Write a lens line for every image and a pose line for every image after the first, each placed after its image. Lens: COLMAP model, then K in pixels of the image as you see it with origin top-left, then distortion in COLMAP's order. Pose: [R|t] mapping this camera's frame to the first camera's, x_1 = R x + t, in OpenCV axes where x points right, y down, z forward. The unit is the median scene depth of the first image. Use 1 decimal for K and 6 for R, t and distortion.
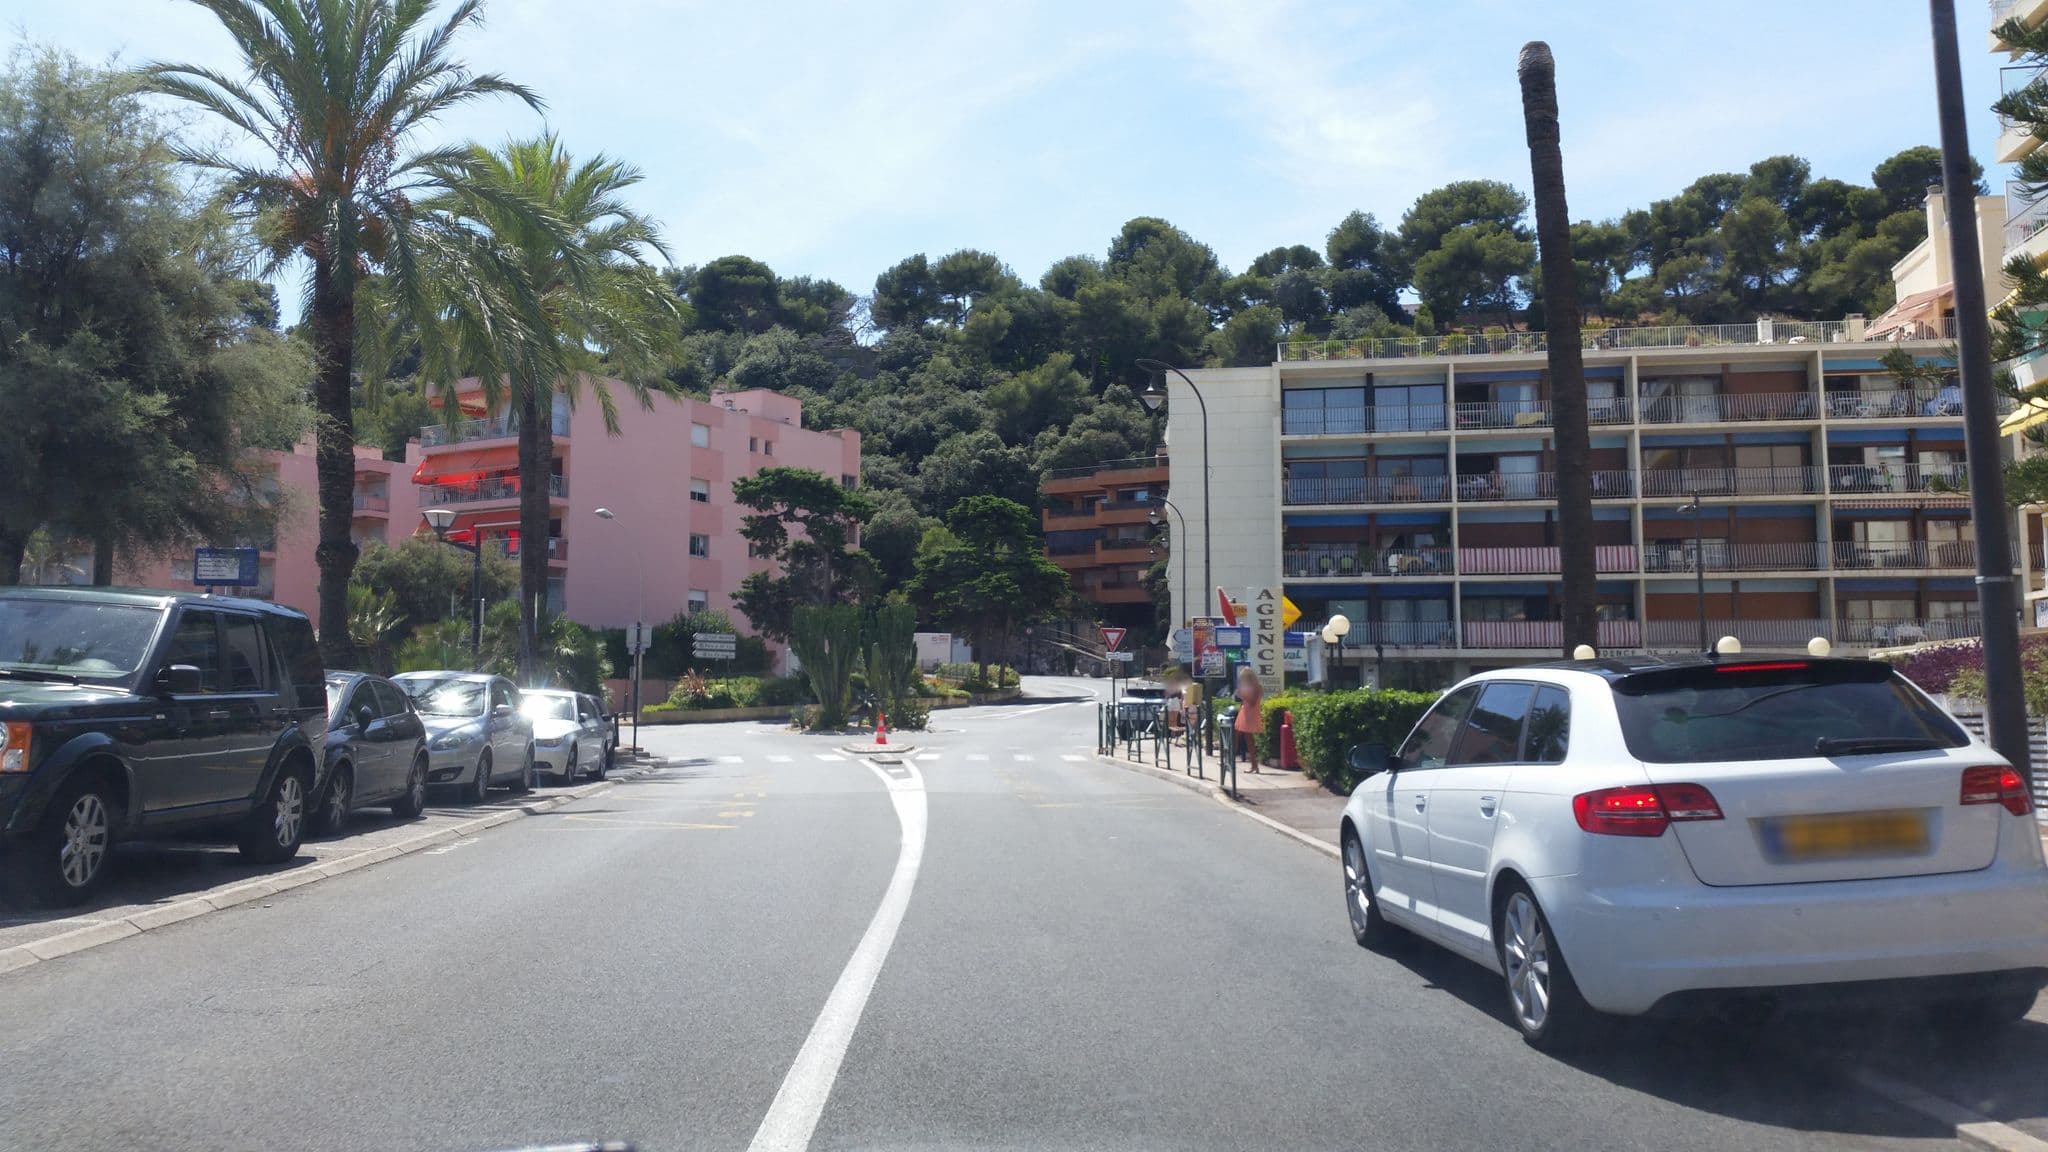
lens RADIAL K [[1560.9, 0, 1024.0], [0, 1560.9, 576.0], [0, 0, 1]] dist [0.002354, 0.000293]
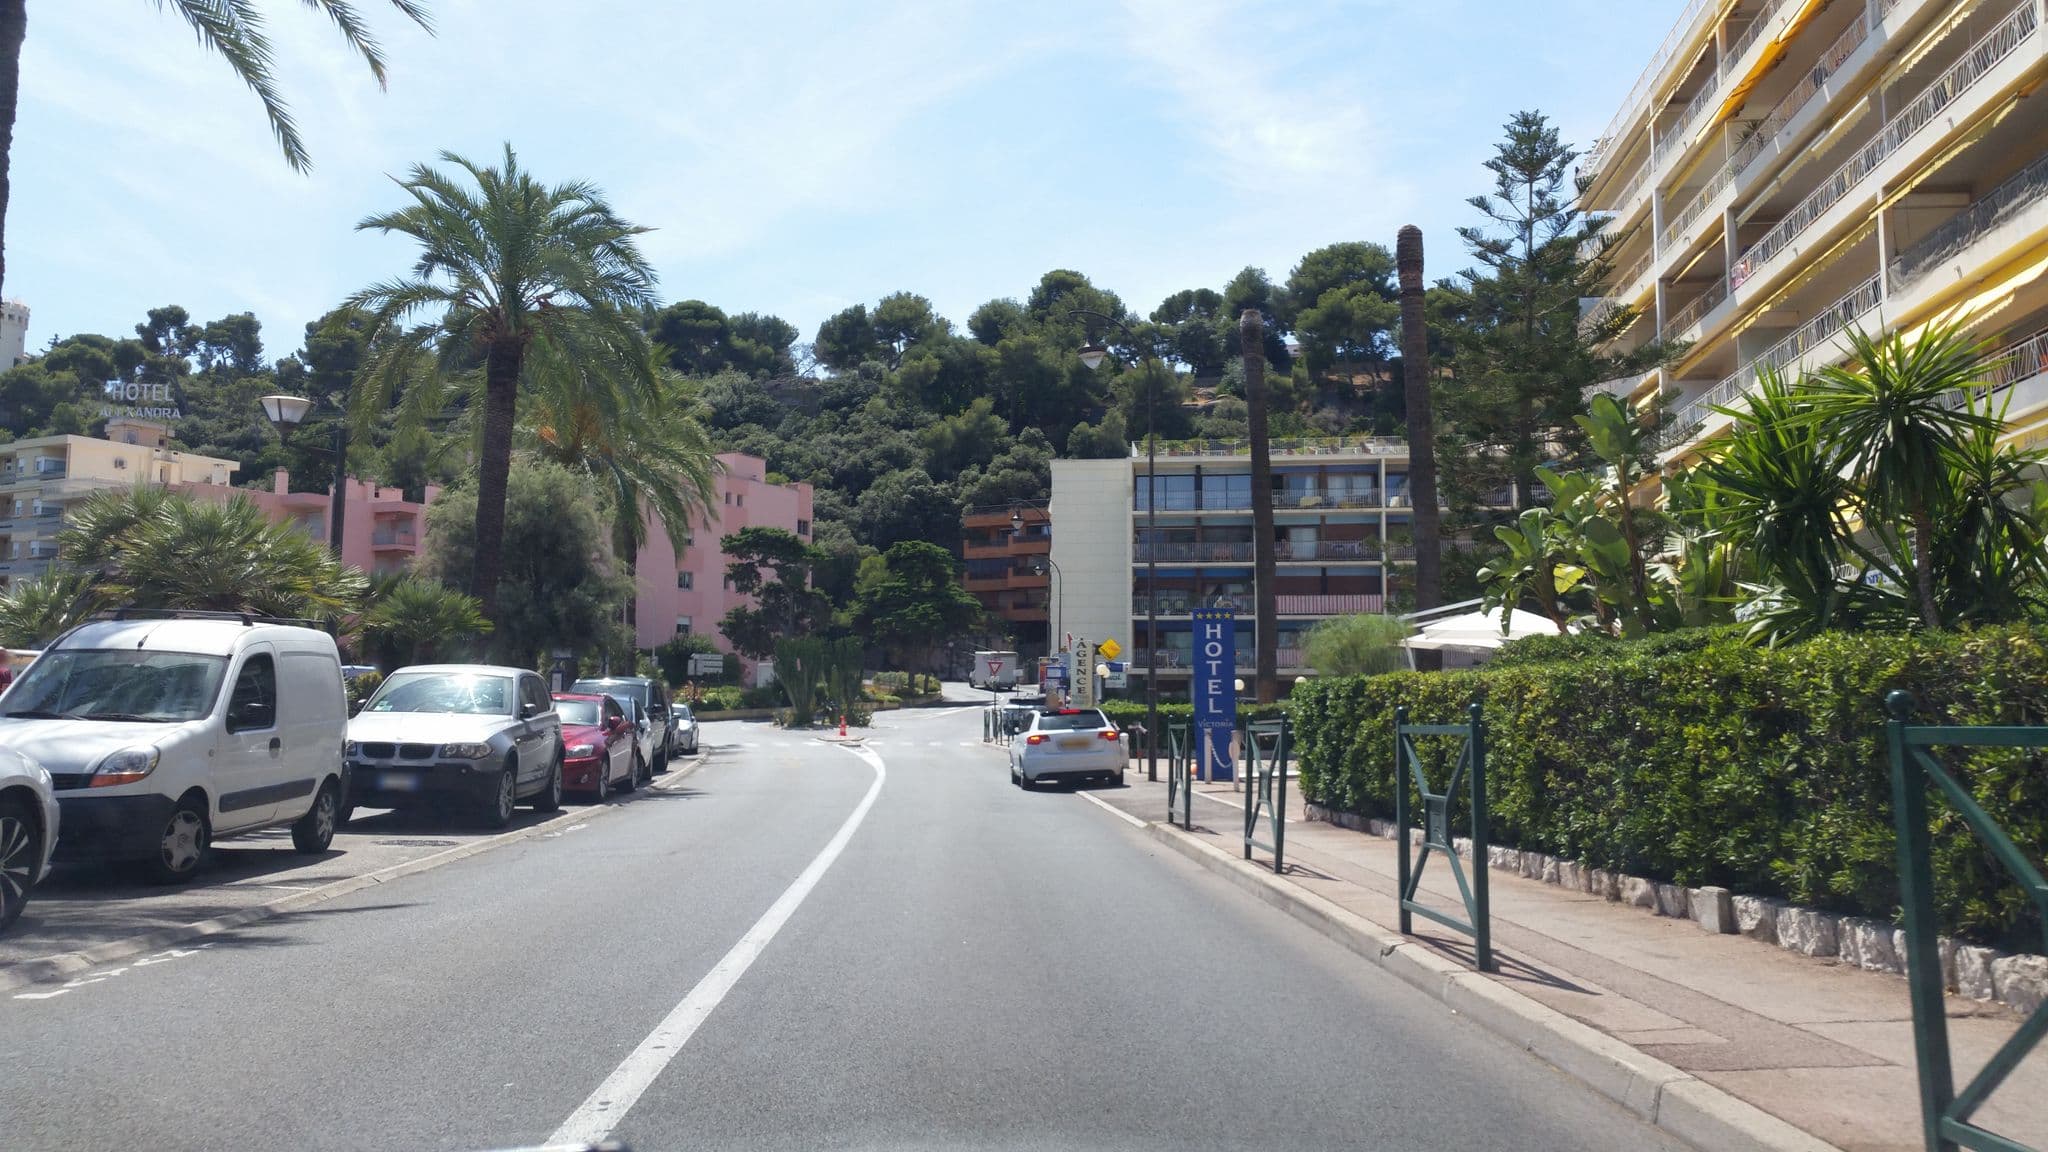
lens RADIAL K [[1552.0, 0, 1098.3], [0, 1552.0, 548.9], [0, 0, 1]] dist [-0.001114, 0.000148]
pose [[0.995676, 0.010920, 0.092246, 0.004612], [-0.009382, 0.999810, -0.017089, -0.015654], [-0.092415, 0.016150, 0.995590, -0.163277]]
